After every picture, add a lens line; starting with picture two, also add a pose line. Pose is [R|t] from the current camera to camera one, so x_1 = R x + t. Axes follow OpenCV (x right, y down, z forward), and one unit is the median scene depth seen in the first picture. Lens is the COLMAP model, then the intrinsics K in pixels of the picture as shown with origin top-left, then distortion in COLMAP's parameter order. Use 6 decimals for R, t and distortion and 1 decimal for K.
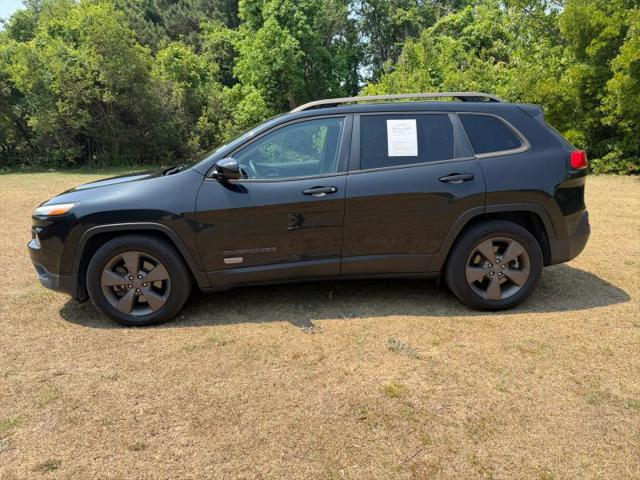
lens RADIAL K [[460.1, 0, 320.0], [0, 460.1, 240.0], [0, 0, 1]] dist [0.025185, -0.023370]
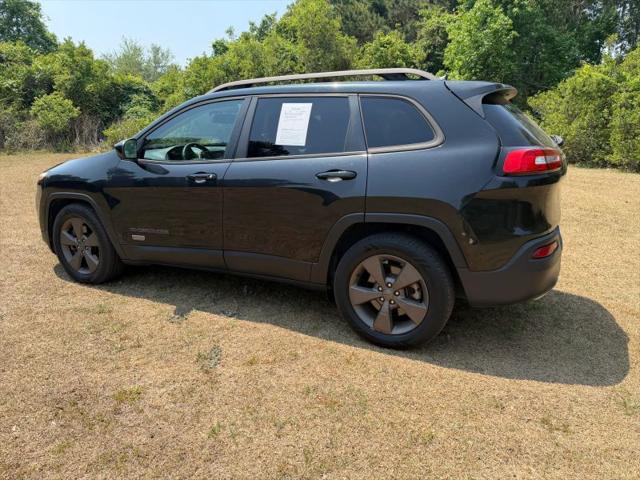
lens RADIAL K [[456.3, 0, 322.7], [0, 456.3, 242.4], [0, 0, 1]] dist [0.012904, -0.011201]
pose [[0.875524, 0.142201, -0.461776, 0.176340], [-0.128352, 0.989823, 0.061456, -0.016606], [0.465816, 0.005463, 0.884865, 0.072654]]
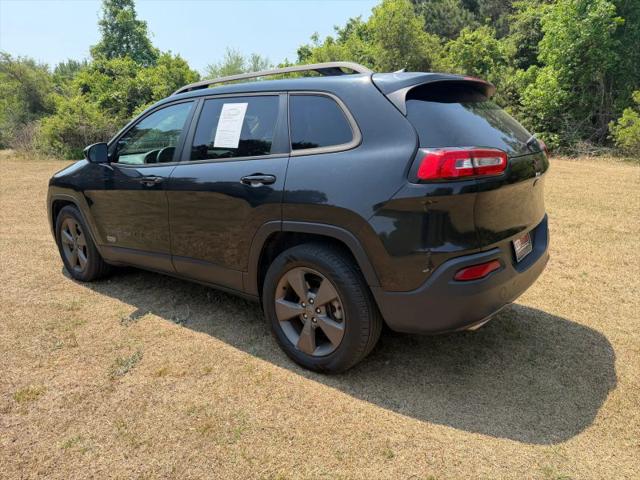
lens RADIAL K [[456.3, 0, 322.7], [0, 456.3, 242.4], [0, 0, 1]] dist [0.012904, -0.011201]
pose [[0.758580, 0.167073, -0.629796, 0.229933], [-0.148096, 0.985480, 0.083050, -0.029164], [0.634527, 0.030271, 0.772308, 0.129740]]
